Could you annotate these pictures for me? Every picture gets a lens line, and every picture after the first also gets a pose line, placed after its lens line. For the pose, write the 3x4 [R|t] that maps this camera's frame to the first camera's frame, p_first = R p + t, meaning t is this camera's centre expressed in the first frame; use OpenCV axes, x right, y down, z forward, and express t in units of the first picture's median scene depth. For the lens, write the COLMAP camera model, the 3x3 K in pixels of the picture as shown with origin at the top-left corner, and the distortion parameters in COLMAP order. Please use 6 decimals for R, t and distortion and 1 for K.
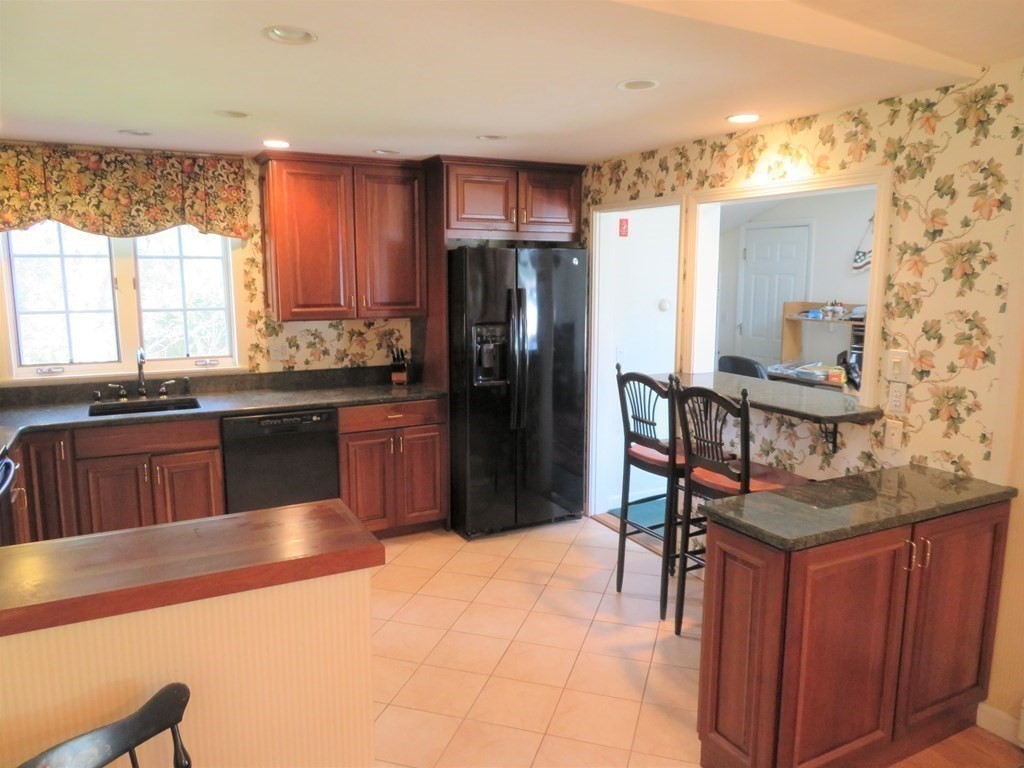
lens RADIAL K [[732.8, 0, 509.7], [0, 732.8, 385.7], [0, 0, 1]] dist [-0.009996, 0.004290]
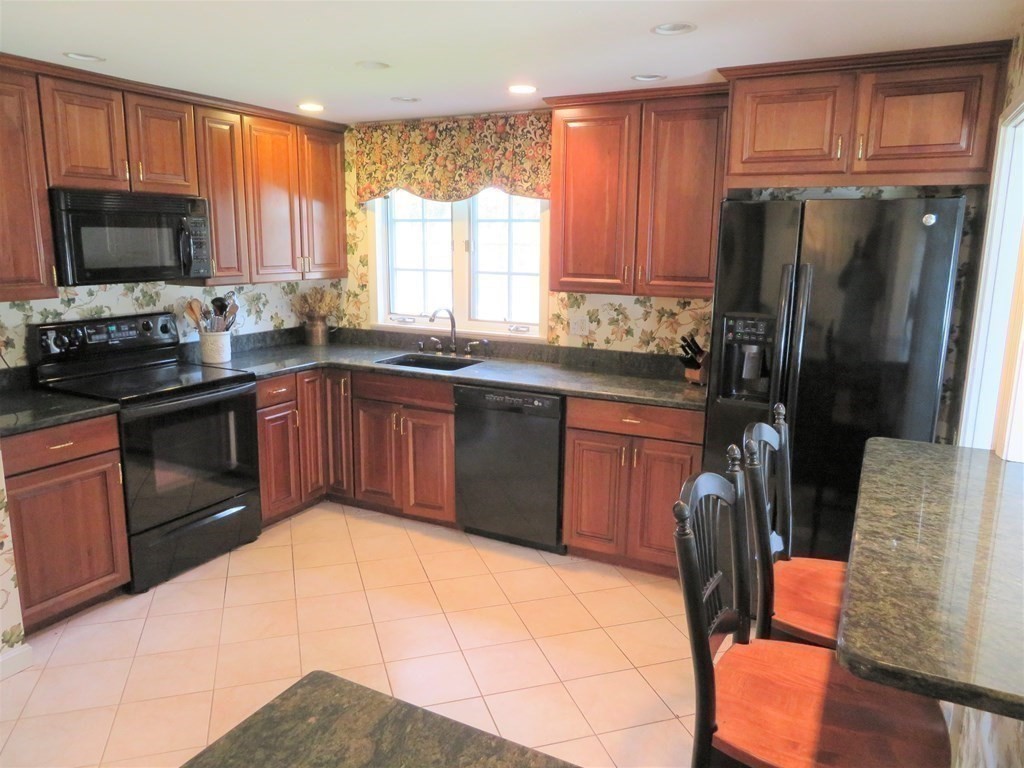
lens RADIAL K [[732.8, 0, 509.7], [0, 732.8, 385.7], [0, 0, 1]] dist [-0.009996, 0.004290]
pose [[0.570011, 0.169397, -0.803985, 0.409492], [-0.136294, 0.984454, 0.110791, -0.067545], [0.810254, 0.046427, 0.584237, 0.447287]]
